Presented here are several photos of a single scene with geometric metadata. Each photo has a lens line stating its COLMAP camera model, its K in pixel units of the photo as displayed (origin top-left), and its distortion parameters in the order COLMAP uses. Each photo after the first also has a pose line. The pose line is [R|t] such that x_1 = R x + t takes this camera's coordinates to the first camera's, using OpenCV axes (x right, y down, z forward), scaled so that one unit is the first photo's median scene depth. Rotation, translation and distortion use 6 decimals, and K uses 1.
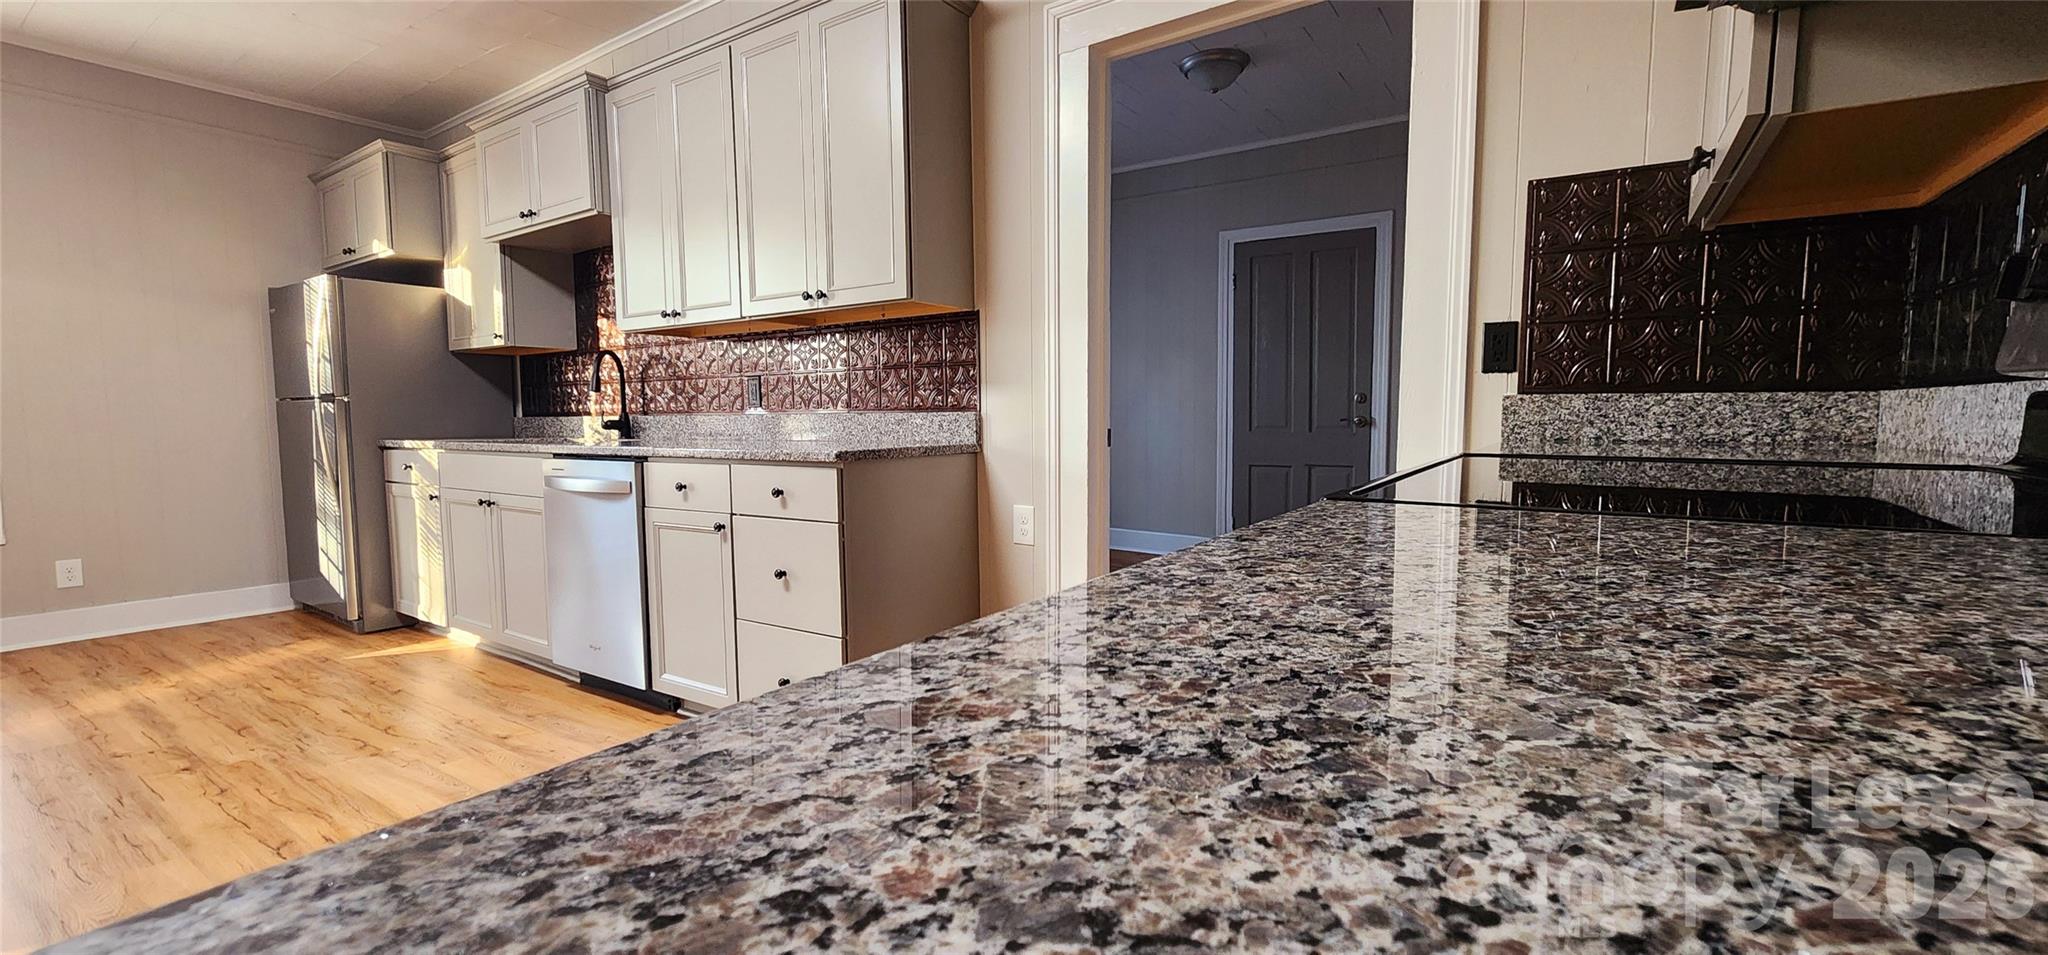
lens RADIAL K [[851.2, 0, 1029.9], [0, 851.2, 480.0], [0, 0, 1]] dist [0.001374, 0.001137]
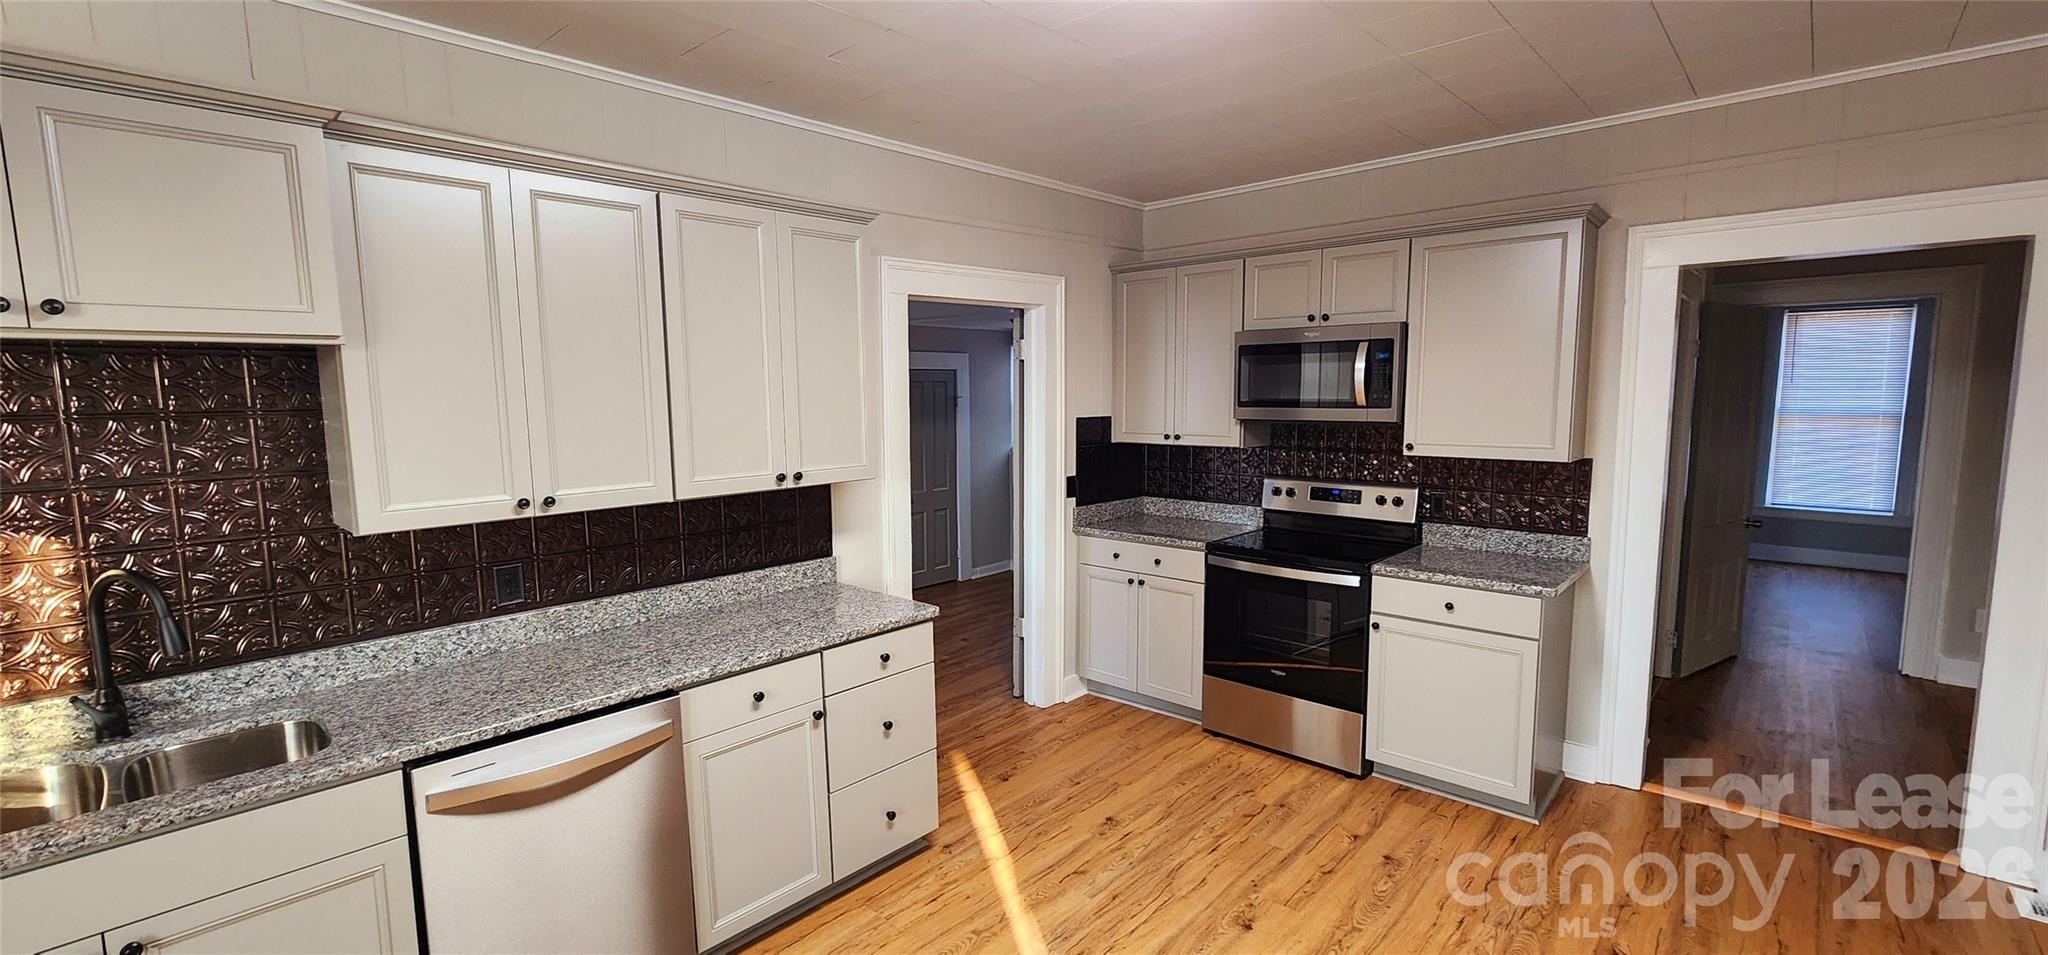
lens RADIAL K [[851.2, 0, 1029.9], [0, 851.2, 483.0], [0, 0, 1]] dist [0.001374, 0.001137]
pose [[0.141932, -0.106026, 0.984182, -1.047485], [0.087098, 0.991729, 0.094278, -0.237802], [-0.986037, 0.072339, 0.149993, 0.459175]]
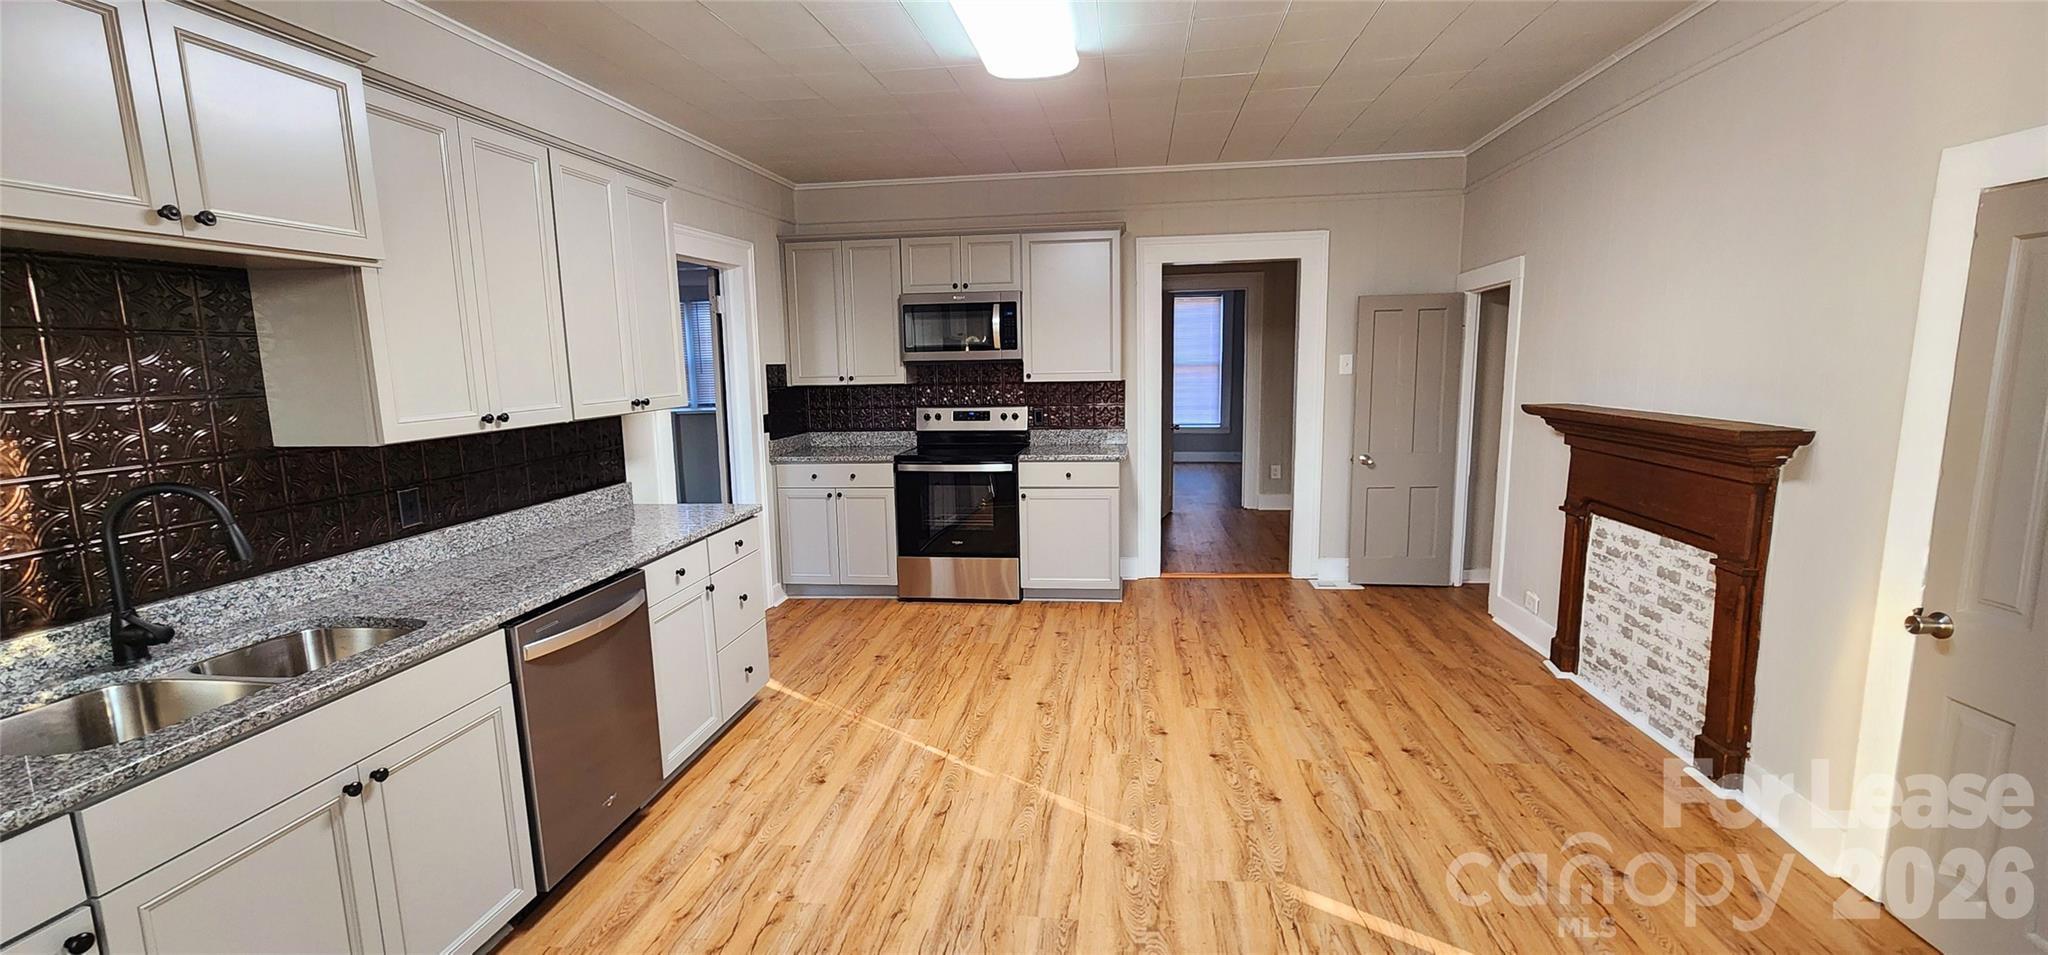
lens RADIAL K [[851.2, 0, 1025.7], [0, 851.2, 491.5], [0, 0, 1]] dist [0.001374, 0.001137]
pose [[-0.457282, -0.124666, 0.880541, -1.354942], [0.093277, 0.977941, 0.186896, -0.226646], [-0.884417, 0.167599, -0.435566, 0.892123]]
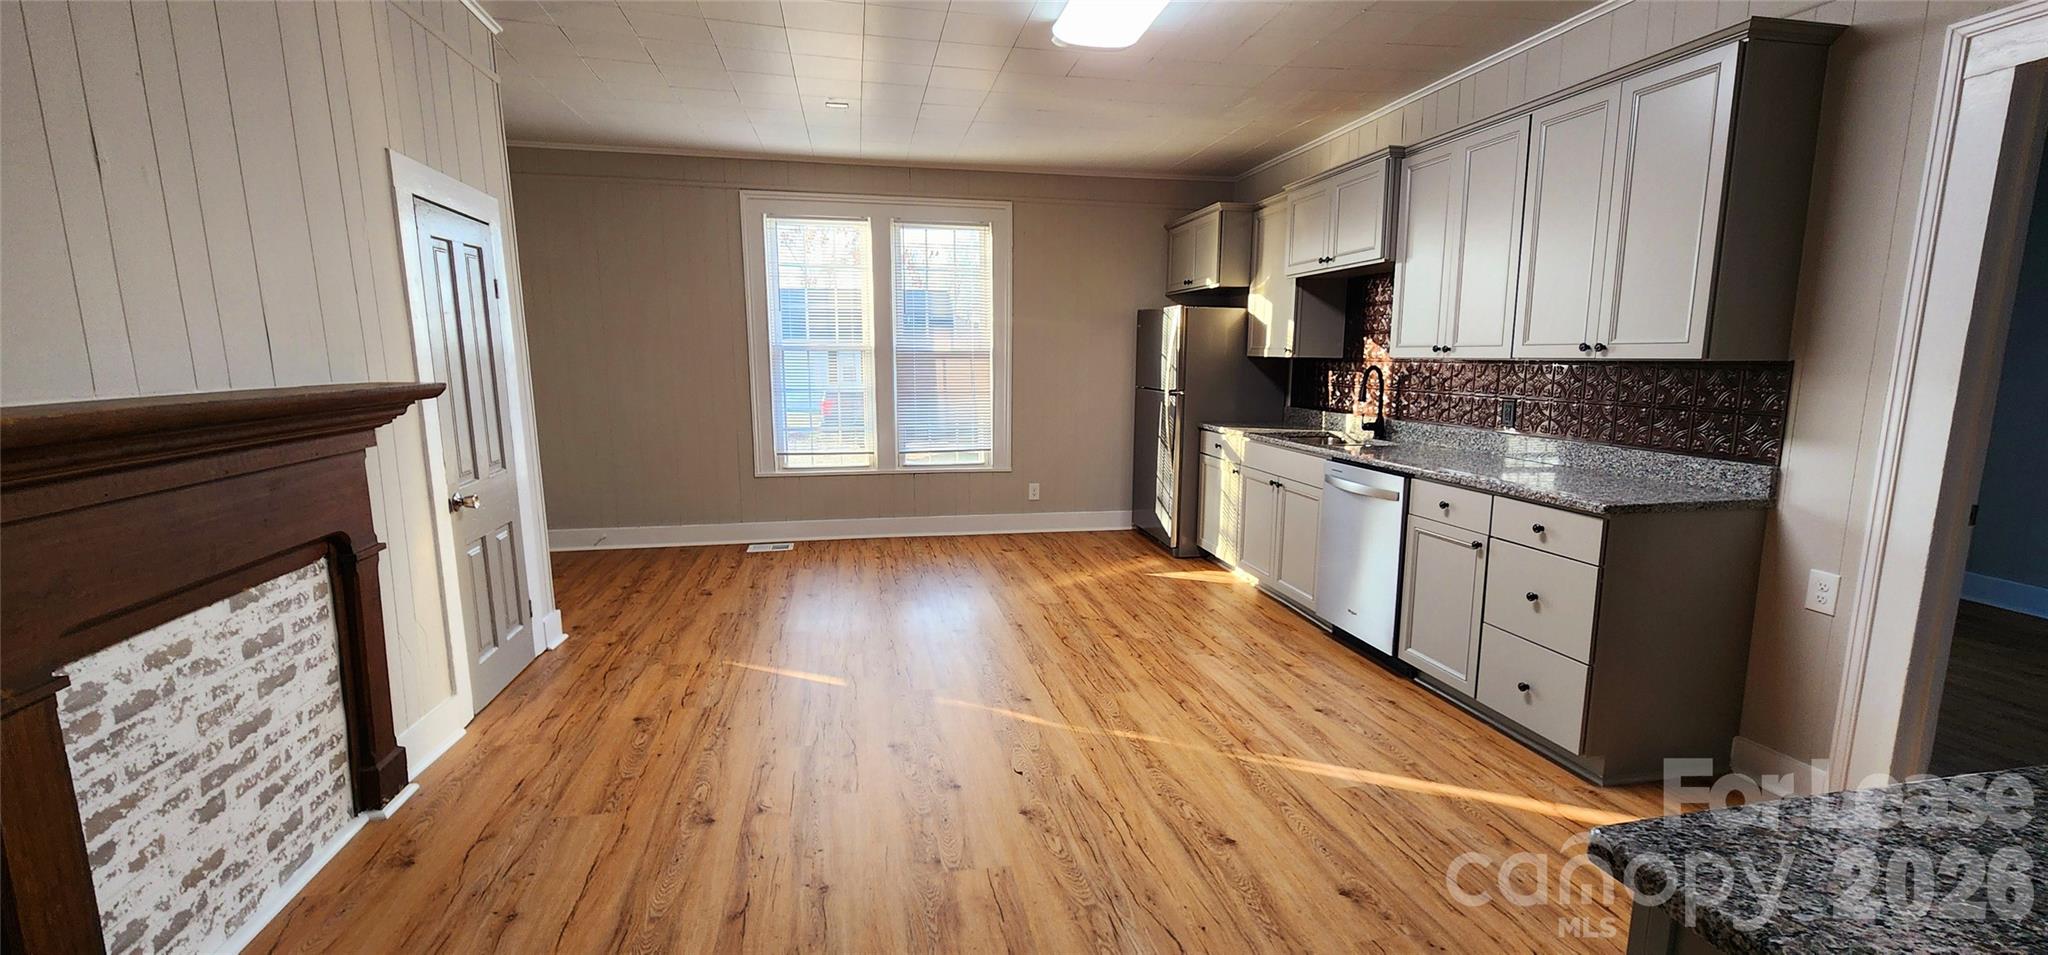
lens RADIAL K [[851.2, 0, 1019.0], [0, 851.2, 482.8], [0, 0, 1]] dist [0.001374, 0.001137]
pose [[0.712968, 0.115687, -0.691587, -0.002030], [-0.062945, 0.992873, 0.101194, -0.091298], [0.698365, -0.028616, 0.715169, -0.252410]]
